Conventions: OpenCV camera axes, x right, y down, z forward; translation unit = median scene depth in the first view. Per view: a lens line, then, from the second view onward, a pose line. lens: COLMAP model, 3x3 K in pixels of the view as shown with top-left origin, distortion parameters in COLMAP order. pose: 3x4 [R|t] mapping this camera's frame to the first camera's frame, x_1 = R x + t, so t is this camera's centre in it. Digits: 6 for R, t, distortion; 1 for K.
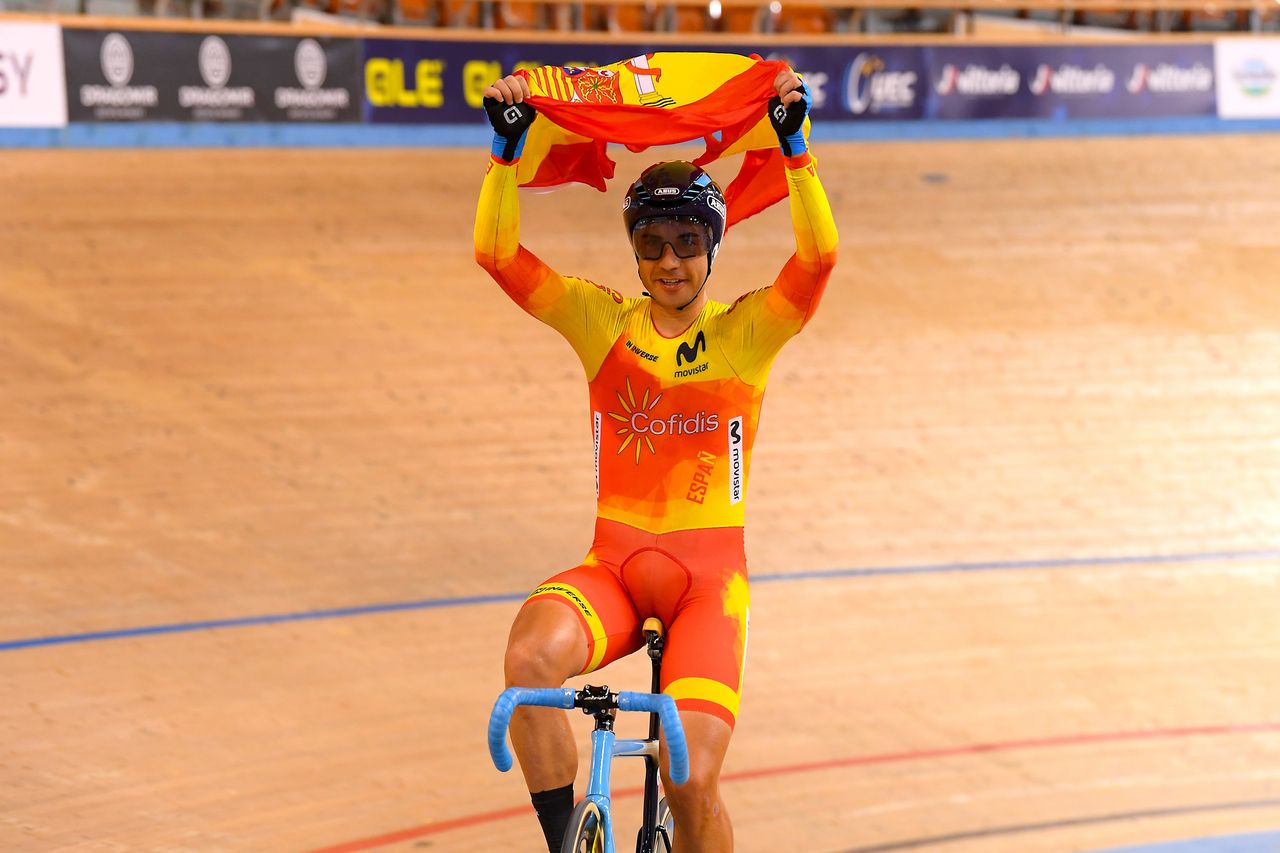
lens RADIAL K [[5721.6, 0, 639.7], [0, 5721.6, 430.1], [0, 0, 1]] dist [1.229773, 0.000000]
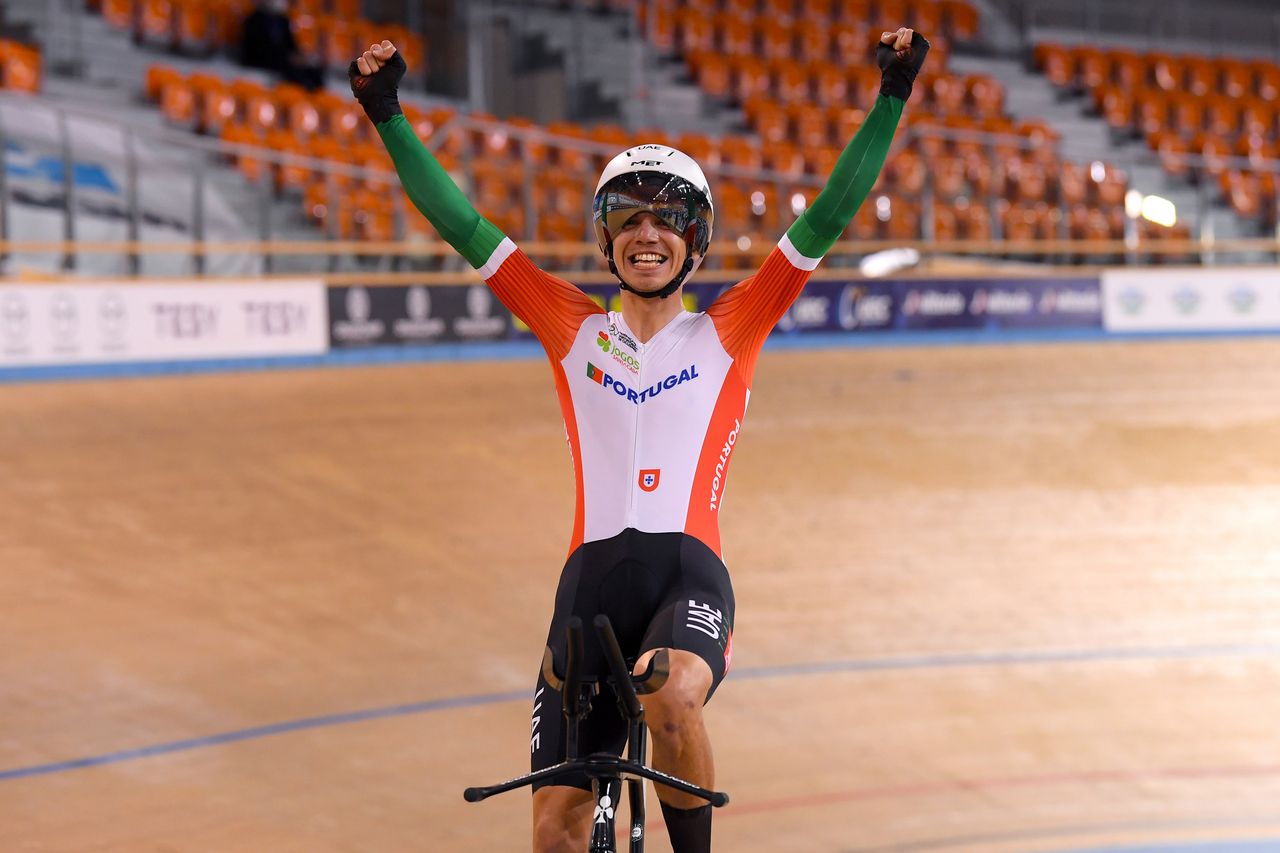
lens RADIAL K [[4968.5, 0, 639.8], [0, 4968.5, 426.0], [0, 0, 1]] dist [0.218004, 0.000000]
pose [[0.999874, 0.007998, 0.013681, -0.029584], [-0.007696, 0.999728, -0.021997, -0.005667], [-0.013853, 0.021889, 0.999664, -0.191412]]
